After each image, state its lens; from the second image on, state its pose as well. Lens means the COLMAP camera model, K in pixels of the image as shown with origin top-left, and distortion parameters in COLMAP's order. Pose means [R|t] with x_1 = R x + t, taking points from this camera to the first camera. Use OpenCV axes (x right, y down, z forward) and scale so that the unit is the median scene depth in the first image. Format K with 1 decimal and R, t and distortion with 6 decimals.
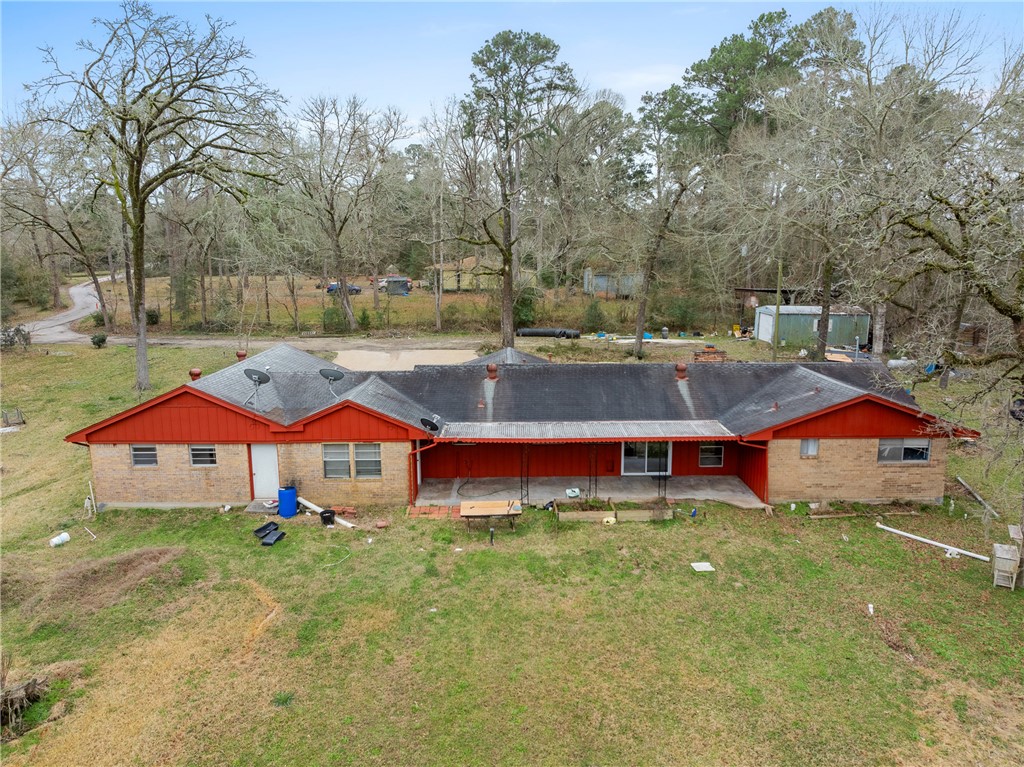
lens RADIAL K [[715.4, 0, 513.6], [0, 715.4, 383.5], [0, 0, 1]] dist [-0.036936, -0.008414]
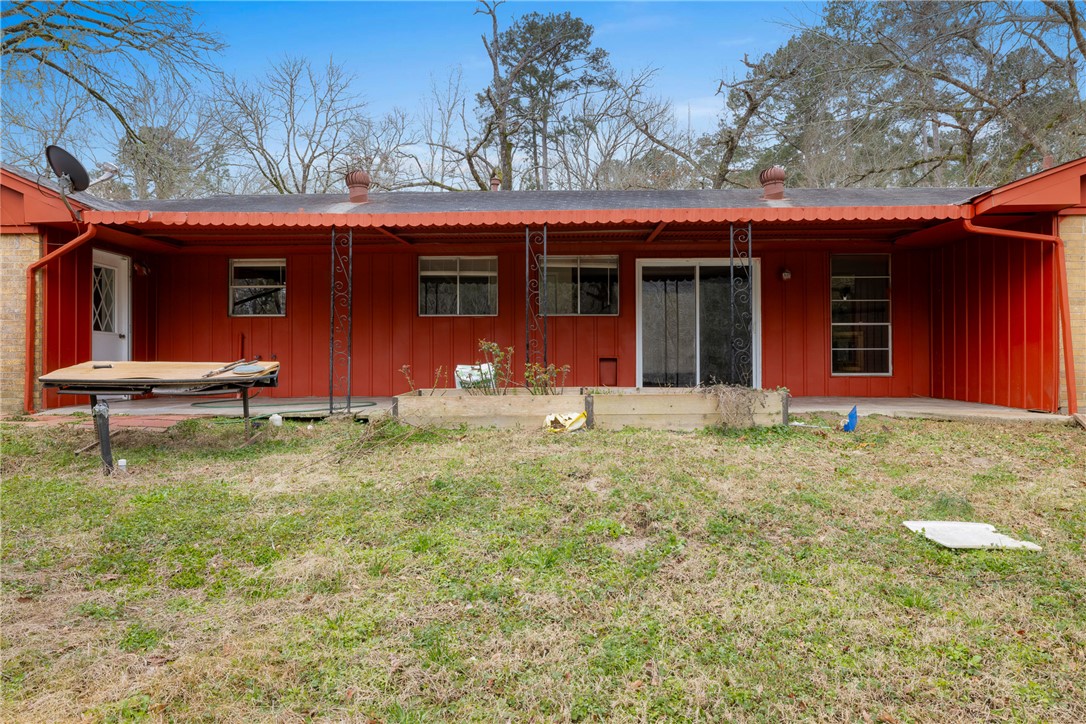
lens RADIAL K [[724.8, 0, 537.8], [0, 724.8, 365.0], [0, 0, 1]] dist [0.000175, 0.001904]
pose [[0.998577, 0.001869, -0.053288, 0.130210], [-0.011449, 0.983593, -0.180039, 0.208285], [0.052077, 0.180393, 0.982215, 0.656671]]
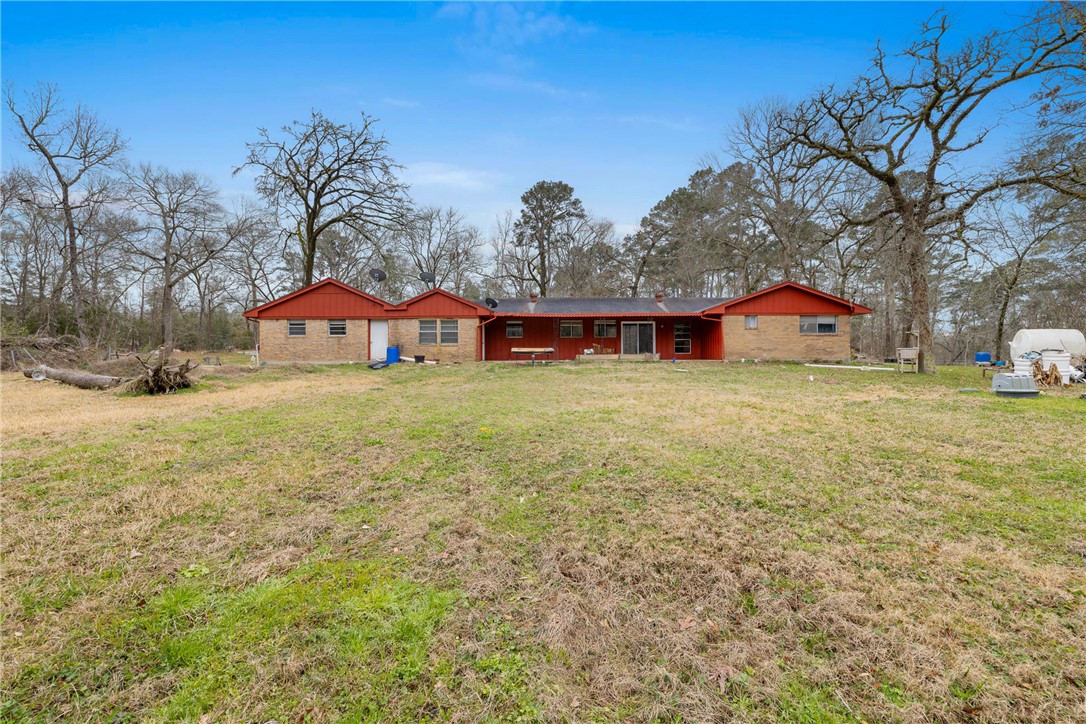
lens RADIAL K [[450.4, 0, 538.9], [0, 450.4, 360.3], [0, 0, 1]] dist [-0.000994, 0.000092]
pose [[0.999870, 0.000762, -0.016119, -0.003578], [-0.003753, 0.982480, -0.186330, 0.338249], [0.015695, 0.186366, 0.982355, 0.099556]]
